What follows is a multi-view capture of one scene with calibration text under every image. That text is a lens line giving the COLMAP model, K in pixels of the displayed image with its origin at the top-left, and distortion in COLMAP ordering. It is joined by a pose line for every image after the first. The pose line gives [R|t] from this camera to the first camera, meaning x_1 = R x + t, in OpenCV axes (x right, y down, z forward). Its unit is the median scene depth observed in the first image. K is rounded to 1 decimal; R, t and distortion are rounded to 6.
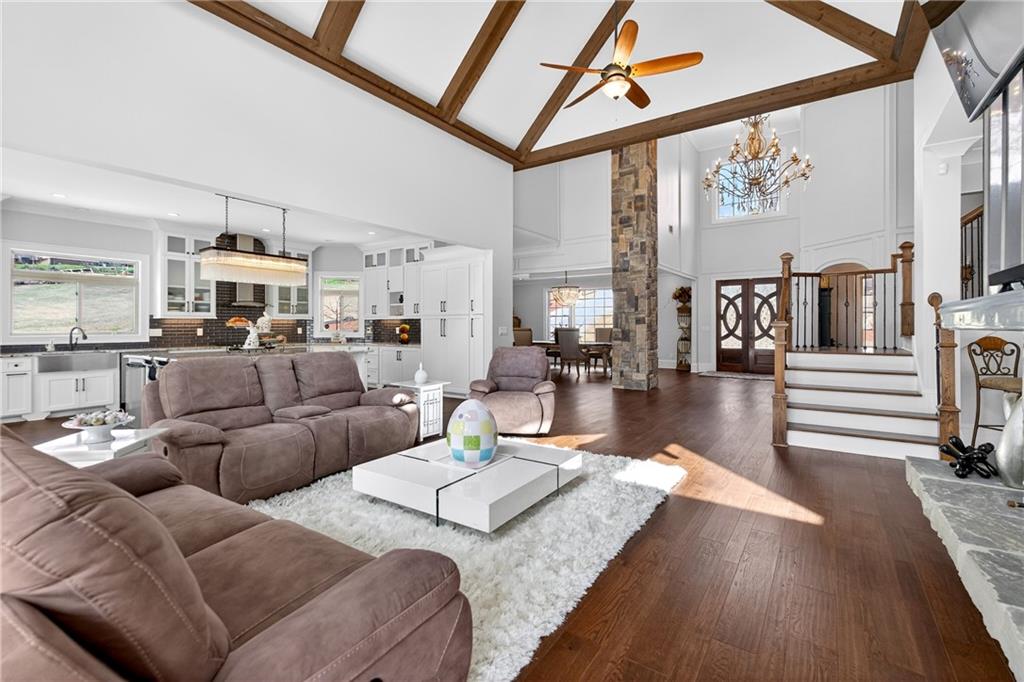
lens RADIAL K [[456.5, 0, 508.2], [0, 456.5, 325.3], [0, 0, 1]] dist [-0.001288, -0.000105]
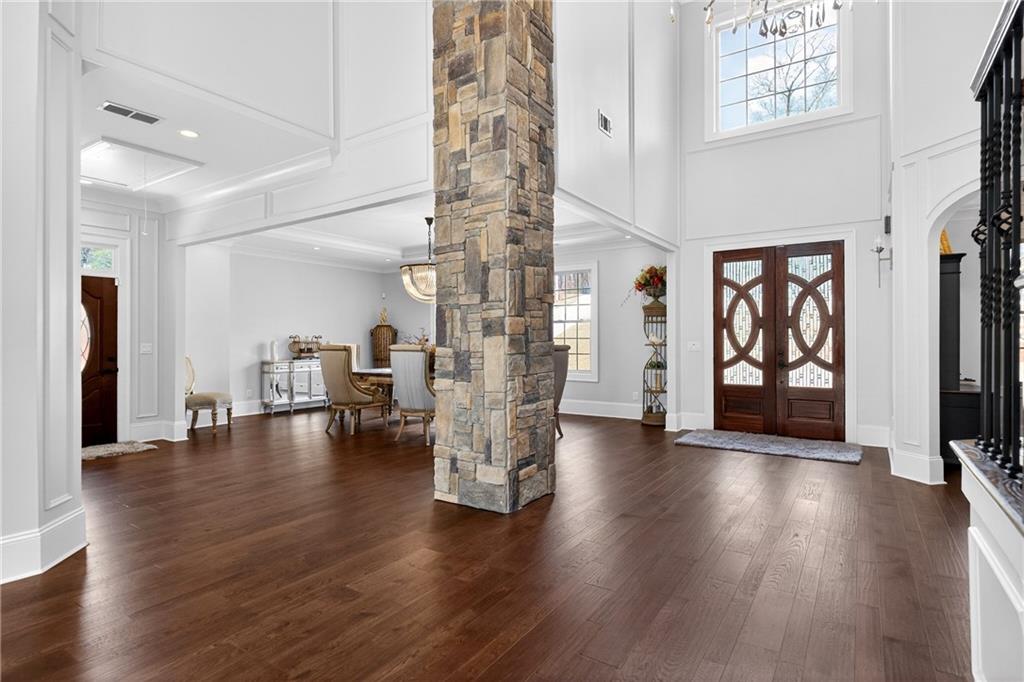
lens RADIAL K [[523.7, 0, 512.1], [0, 523.7, 339.8], [0, 0, 1]] dist [-0.000452, -0.000129]
pose [[0.999786, -0.001732, 0.020638, 0.227940], [0.001760, 0.999998, -0.001345, 0.000945], [-0.020636, 0.001381, 0.999786, 0.437597]]
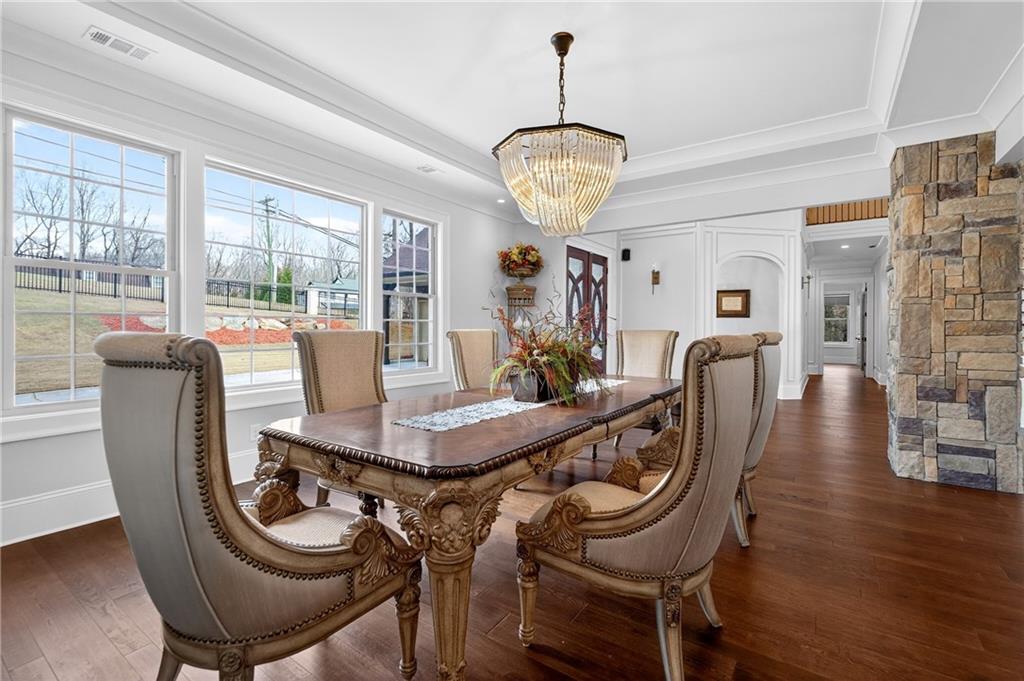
lens RADIAL K [[456.5, 0, 511.2], [0, 456.5, 336.1], [0, 0, 1]] dist [-0.001288, -0.000105]
pose [[0.002549, -0.009353, 0.999953, -0.114435], [0.002072, 0.999954, 0.009348, 0.008960], [-0.999995, 0.002048, 0.002569, 1.133852]]
